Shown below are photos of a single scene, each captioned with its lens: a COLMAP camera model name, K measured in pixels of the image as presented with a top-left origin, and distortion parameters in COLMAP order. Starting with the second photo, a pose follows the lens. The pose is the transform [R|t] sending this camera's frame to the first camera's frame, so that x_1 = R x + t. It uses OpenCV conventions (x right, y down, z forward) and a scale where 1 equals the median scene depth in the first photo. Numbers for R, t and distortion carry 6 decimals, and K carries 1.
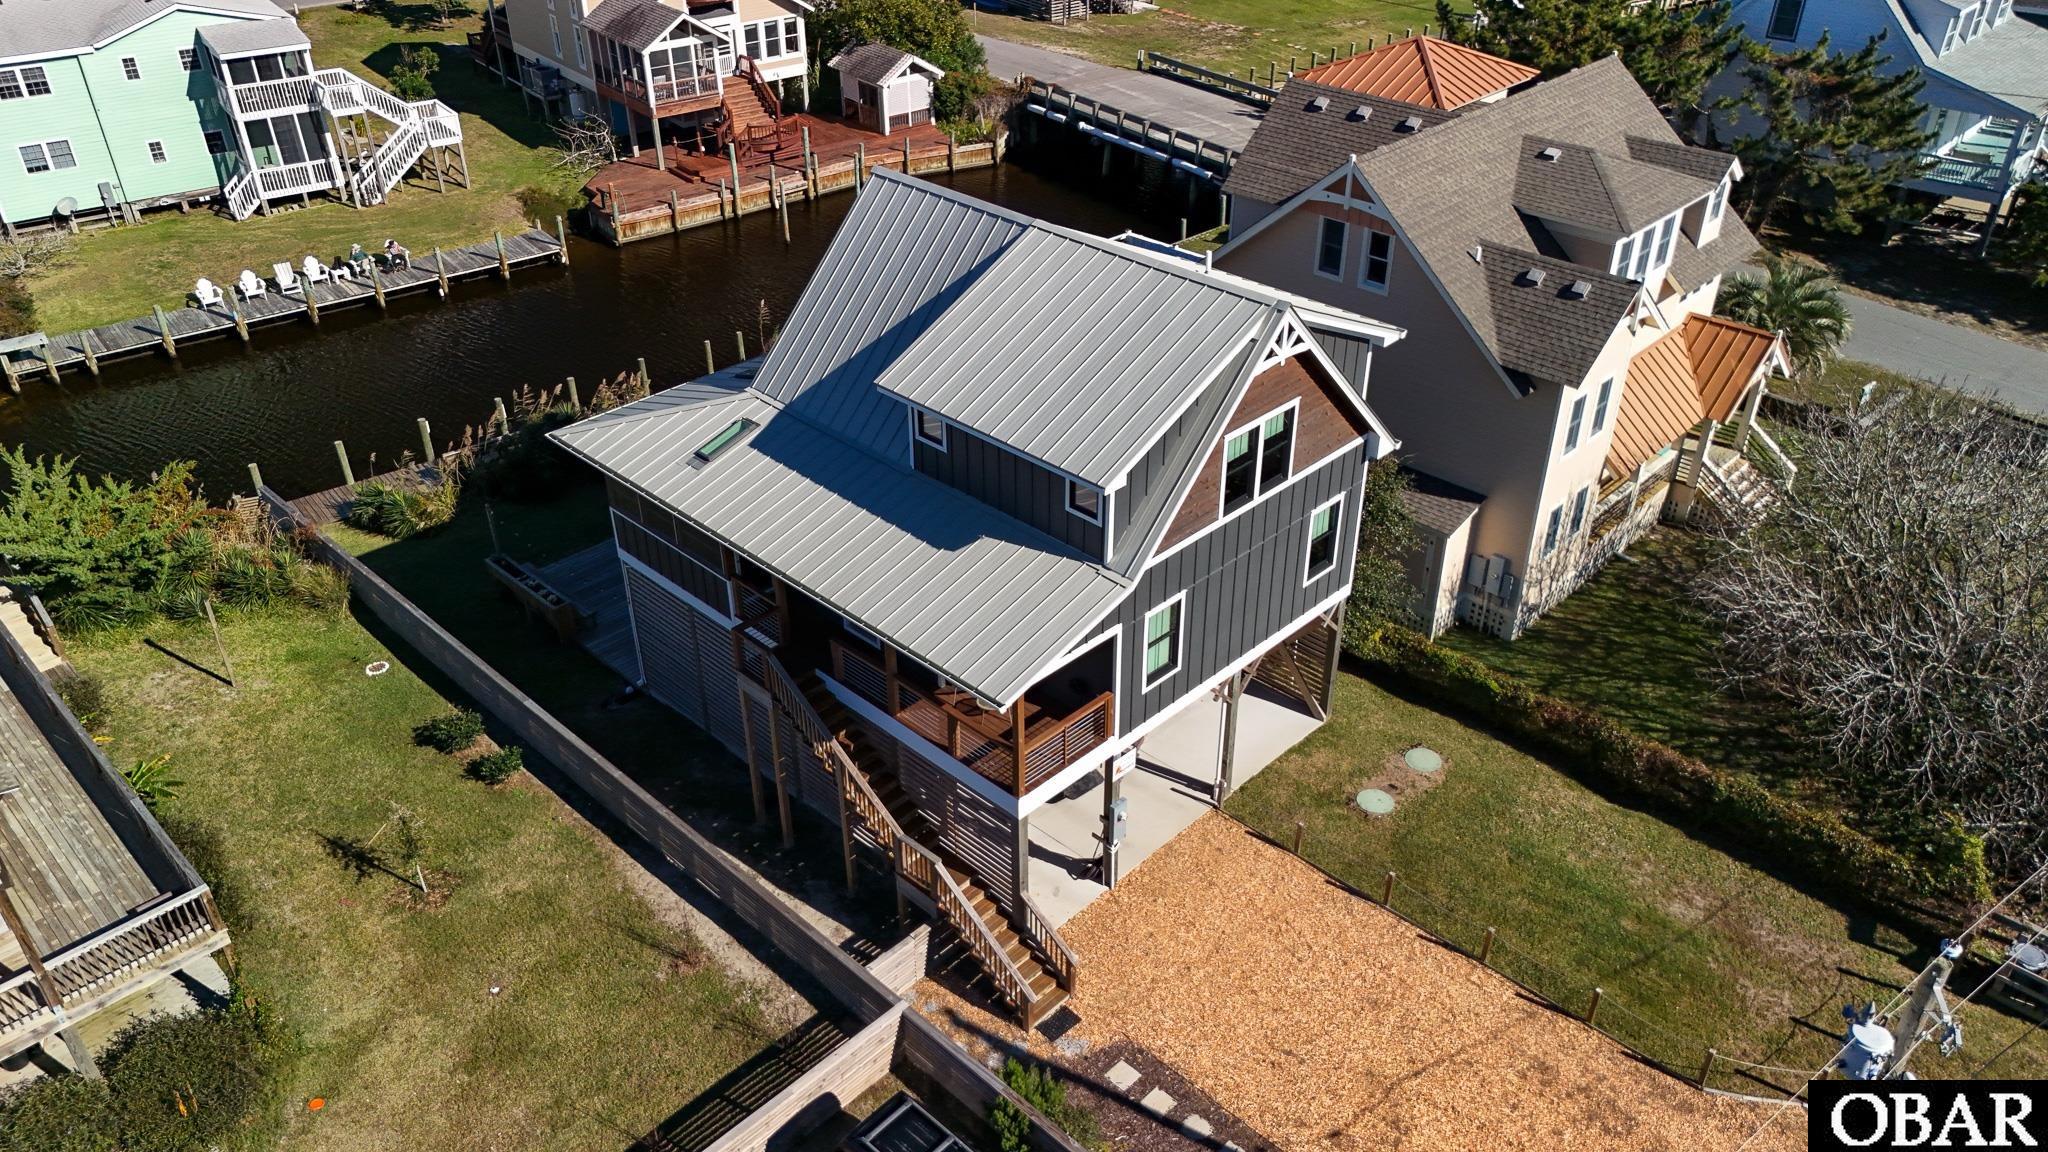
lens RADIAL K [[1497.5, 0, 1031.1], [0, 1497.5, 578.3], [0, 0, 1]] dist [0.085899, -0.079149]
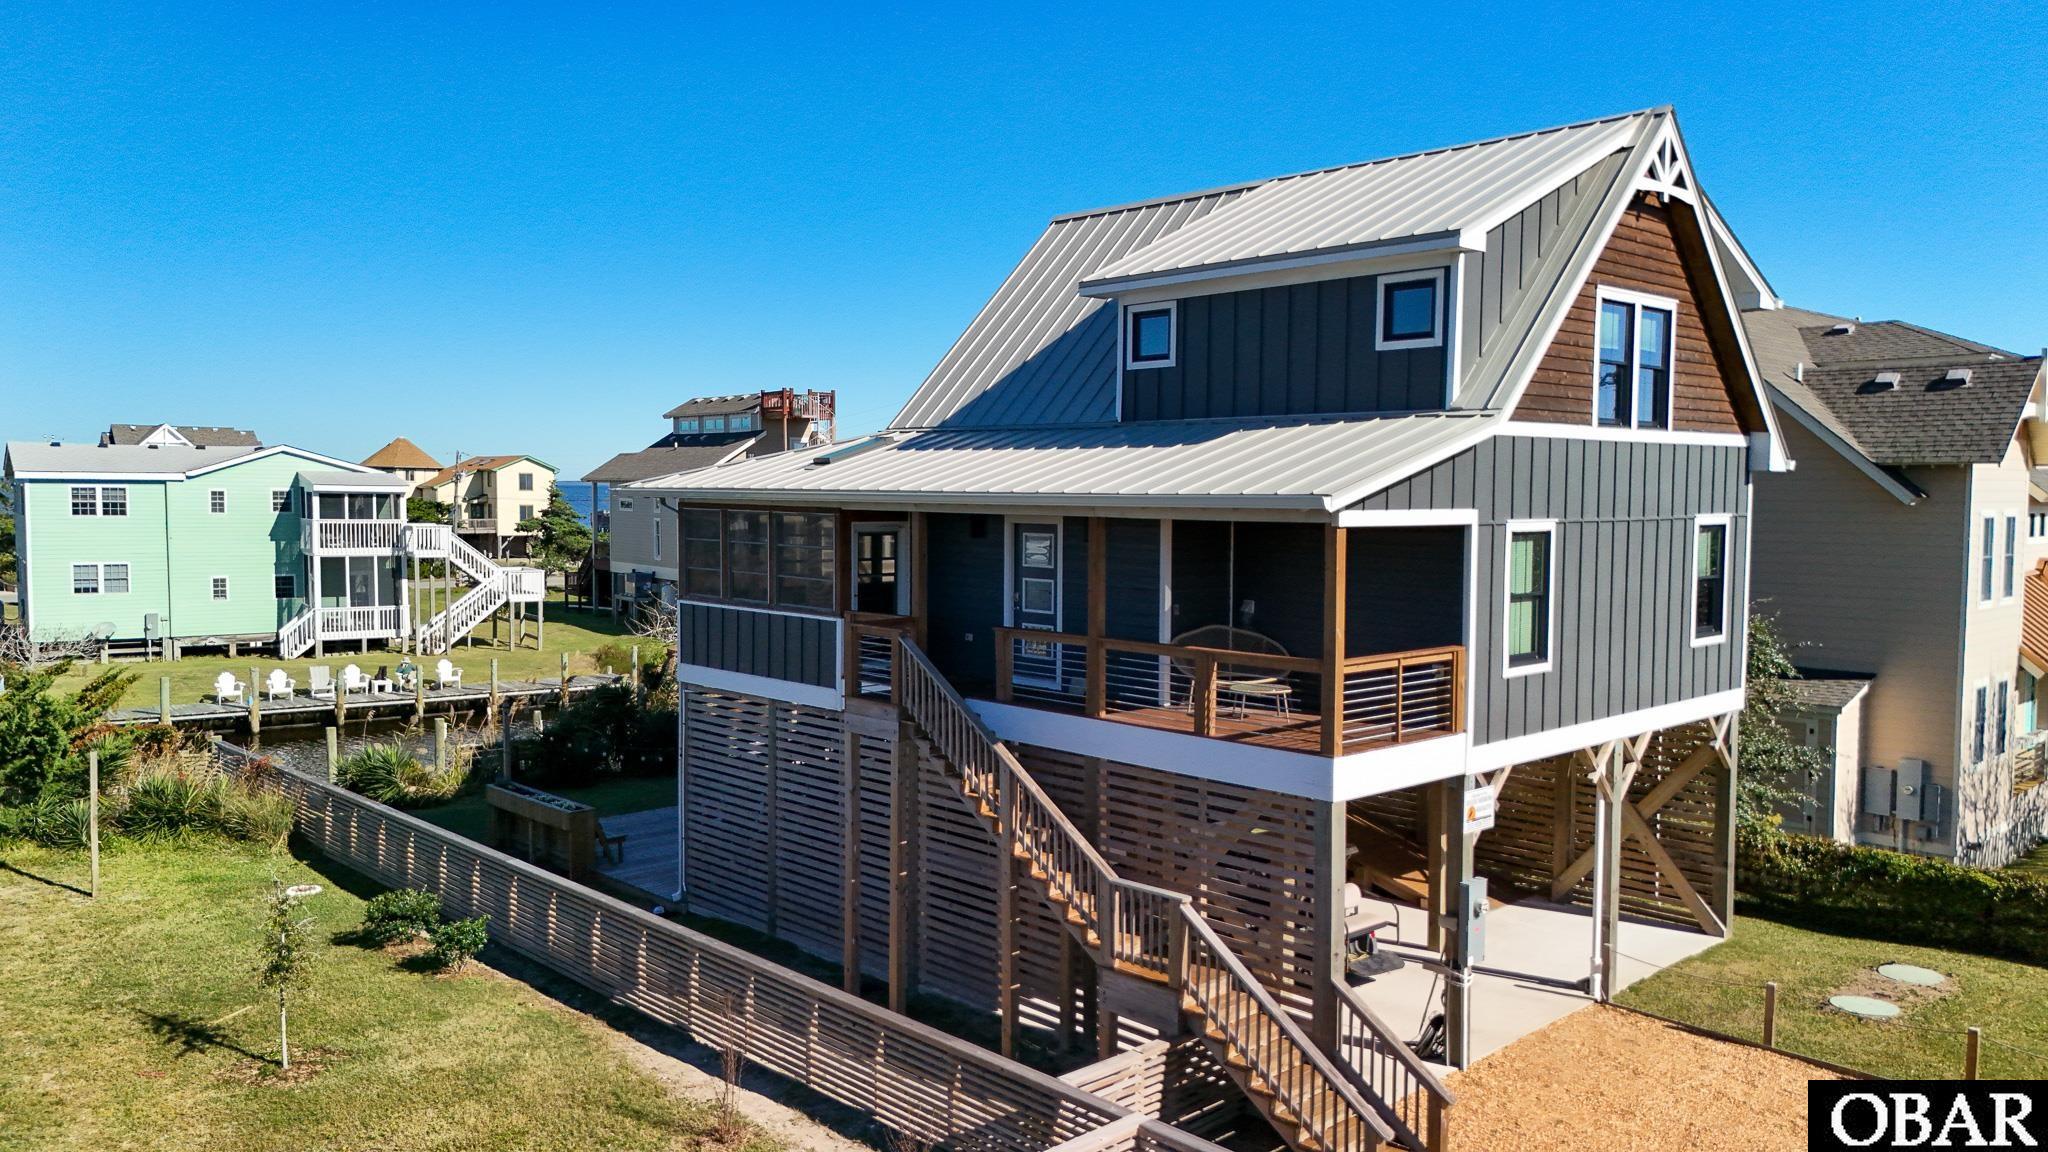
lens RADIAL K [[1497.5, 0, 1031.1], [0, 1497.5, 578.3], [0, 0, 1]] dist [0.085899, -0.079149]
pose [[0.999425, 0.013036, -0.031308, -0.048676], [-0.026702, 0.871613, -0.489467, 0.169192], [0.020908, 0.490022, 0.871459, 0.206754]]
